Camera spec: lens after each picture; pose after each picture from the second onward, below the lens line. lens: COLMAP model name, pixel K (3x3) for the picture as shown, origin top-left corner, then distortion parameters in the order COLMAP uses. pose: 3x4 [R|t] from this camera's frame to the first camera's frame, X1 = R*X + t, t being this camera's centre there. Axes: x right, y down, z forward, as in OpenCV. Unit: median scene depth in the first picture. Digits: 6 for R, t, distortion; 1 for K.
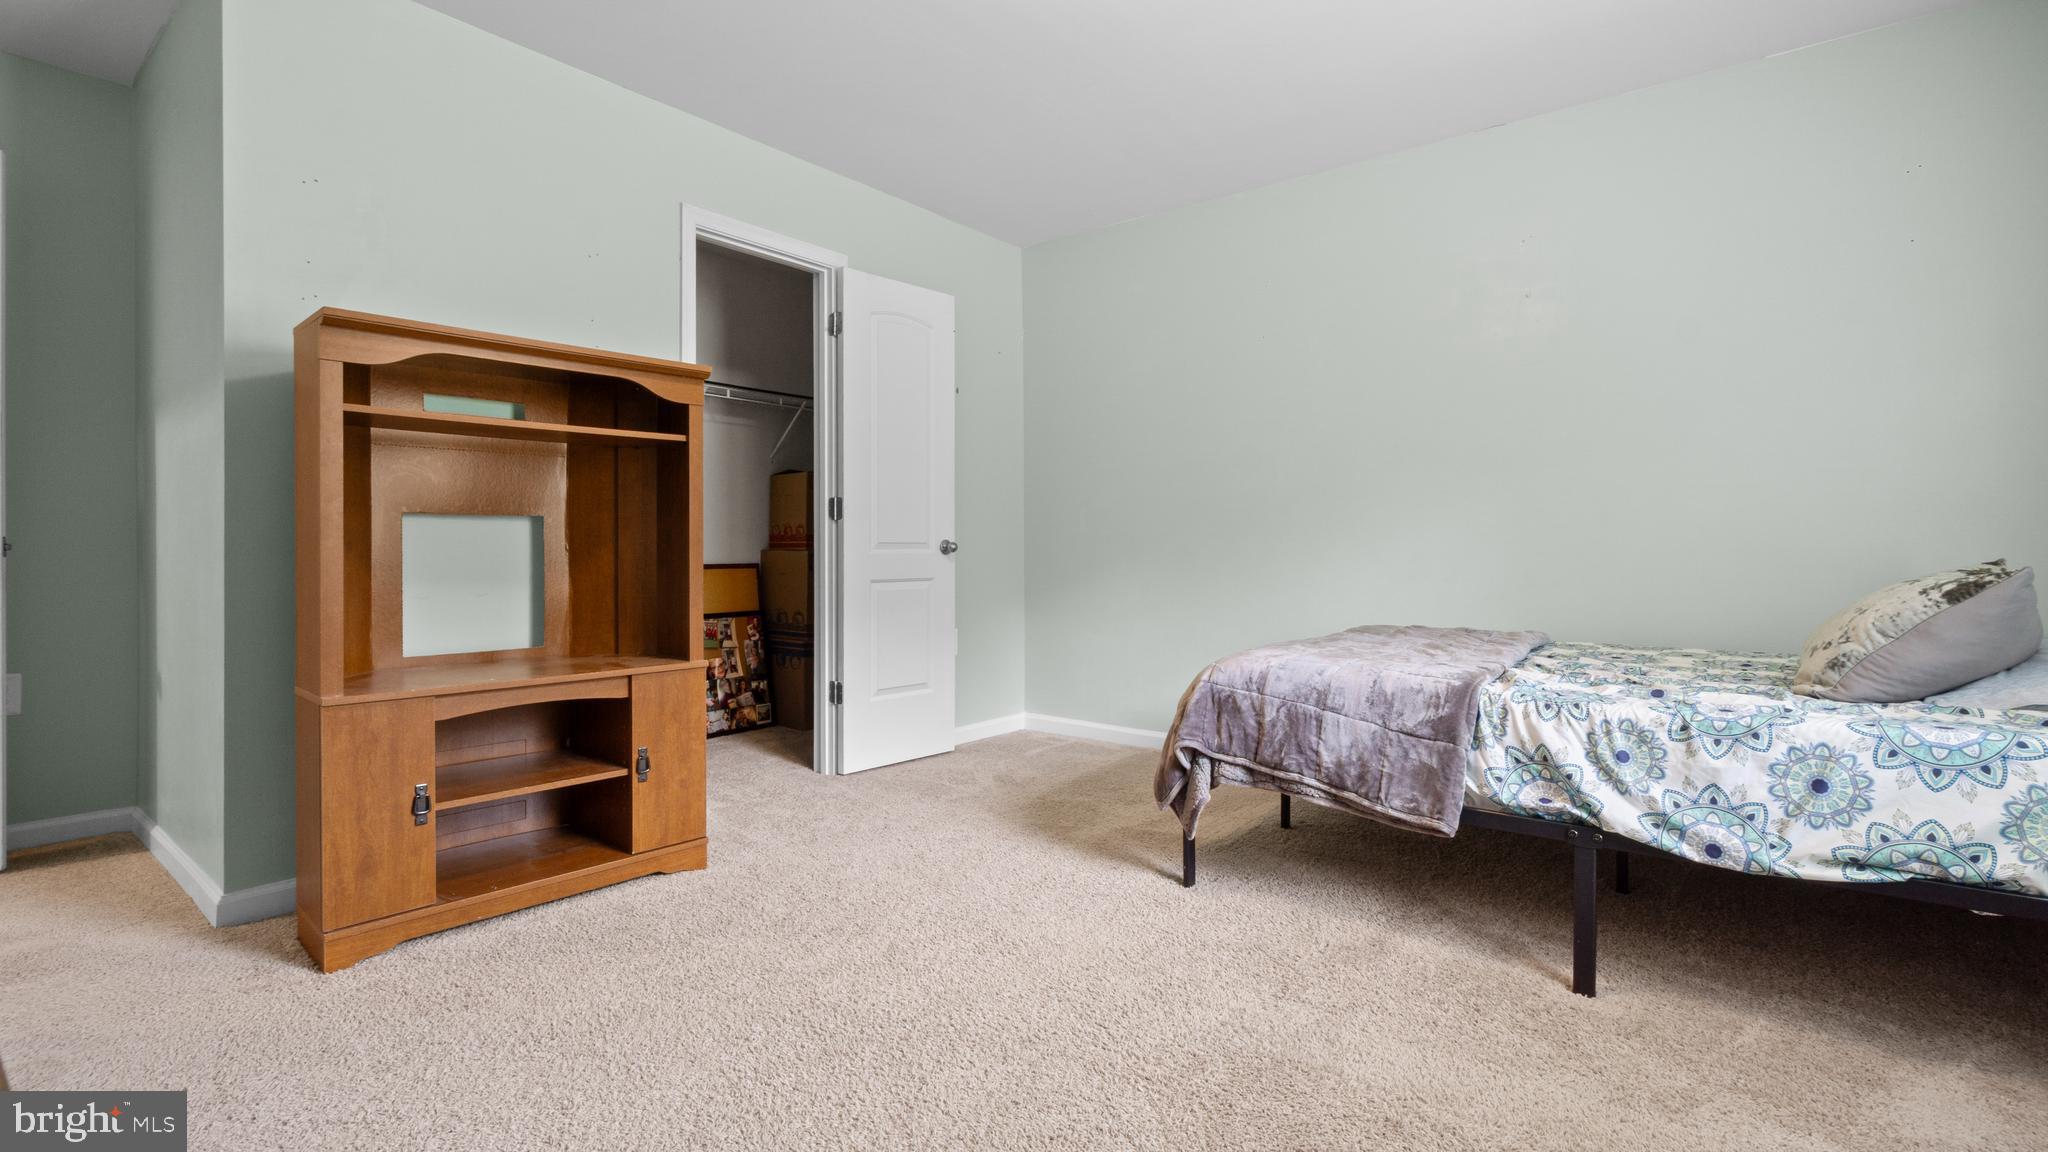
lens RADIAL K [[916.0, 0, 1020.7], [0, 916.0, 553.9], [0, 0, 1]] dist [0.000960, -0.000198]
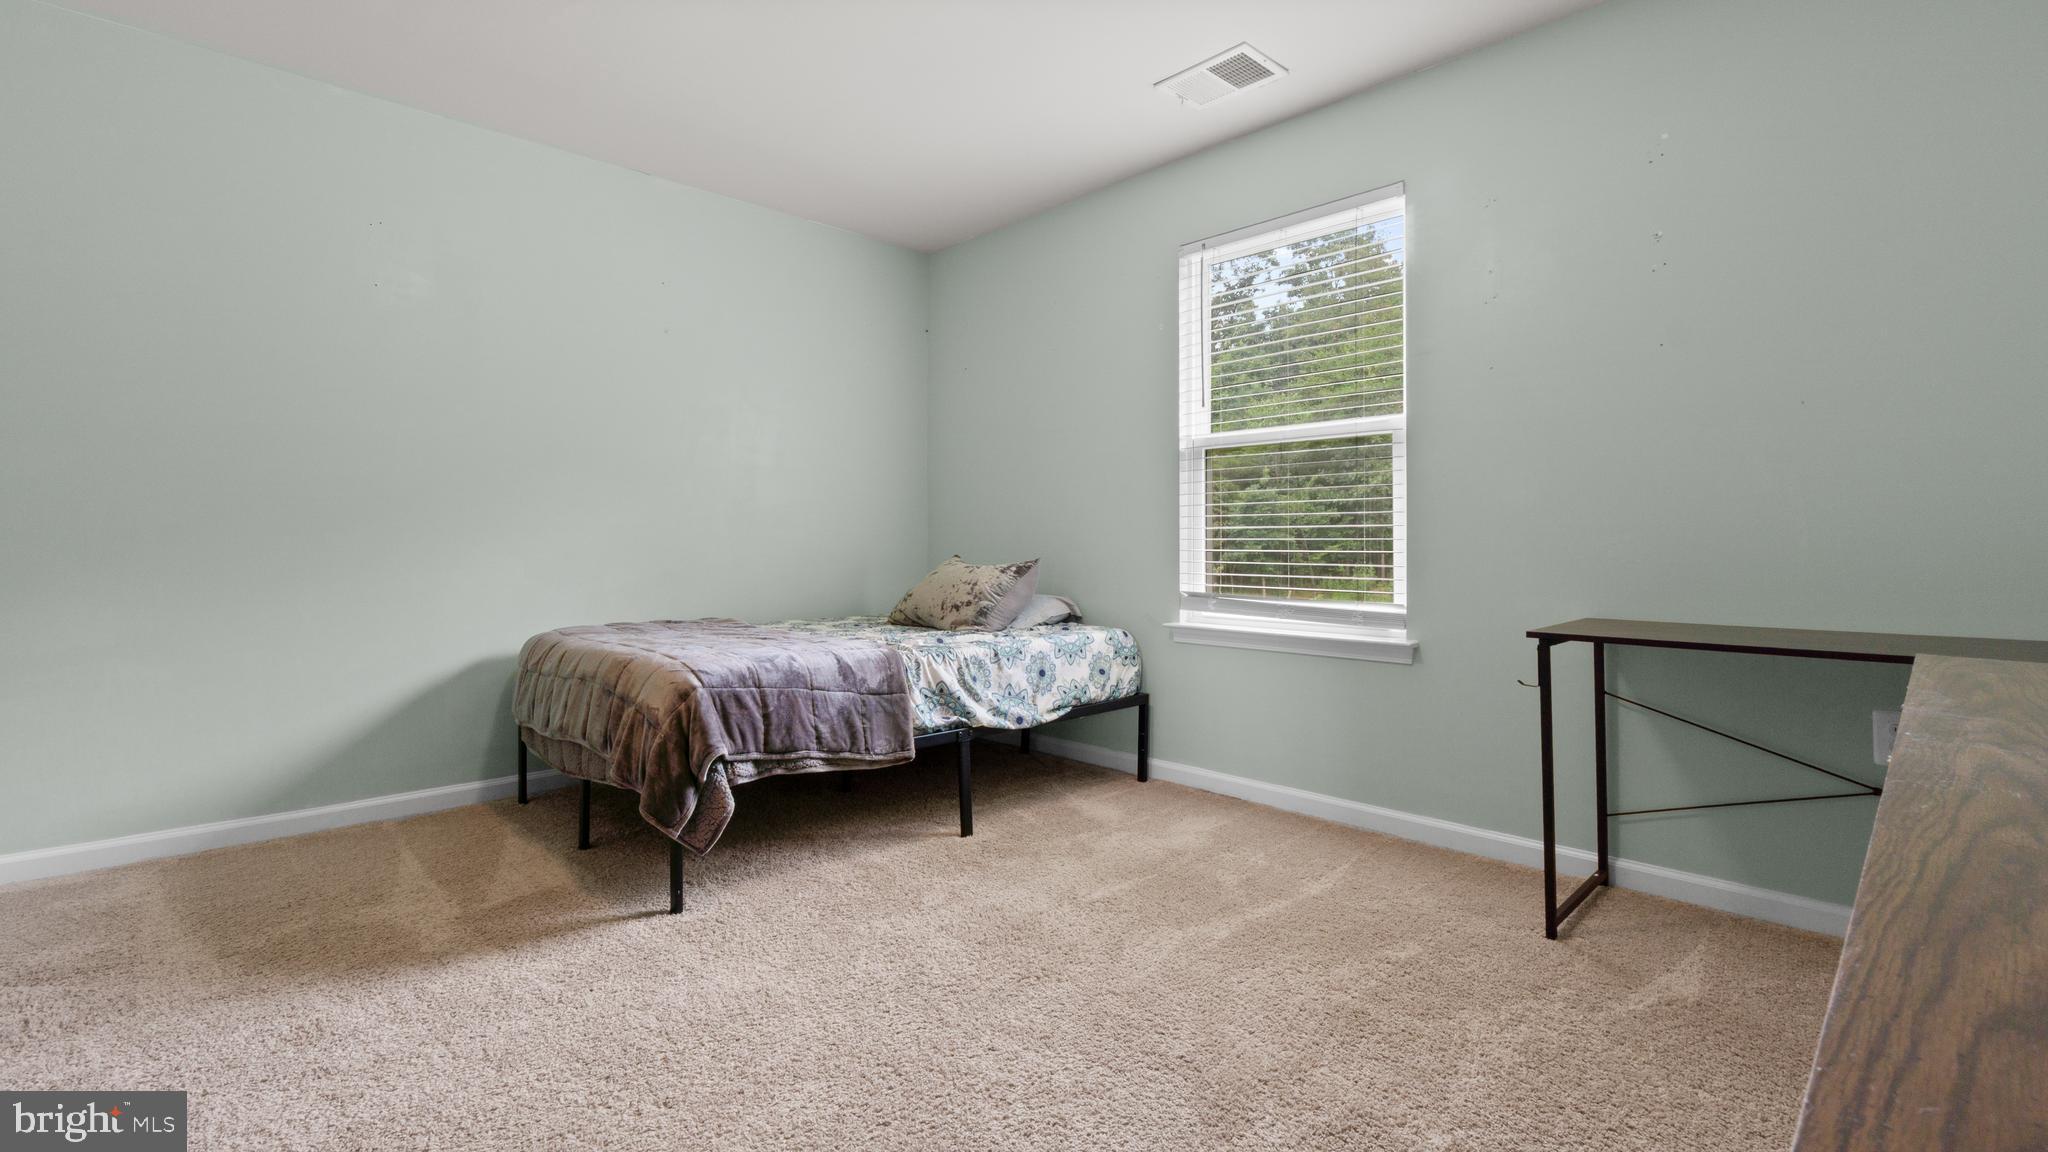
lens RADIAL K [[916.0, 0, 1020.7], [0, 916.0, 553.9], [0, 0, 1]] dist [0.000960, -0.000198]
pose [[0.118885, -0.007603, 0.992879, -0.917564], [-0.004566, 0.999956, 0.008204, -0.010431], [-0.992898, -0.005509, 0.118845, 0.727785]]
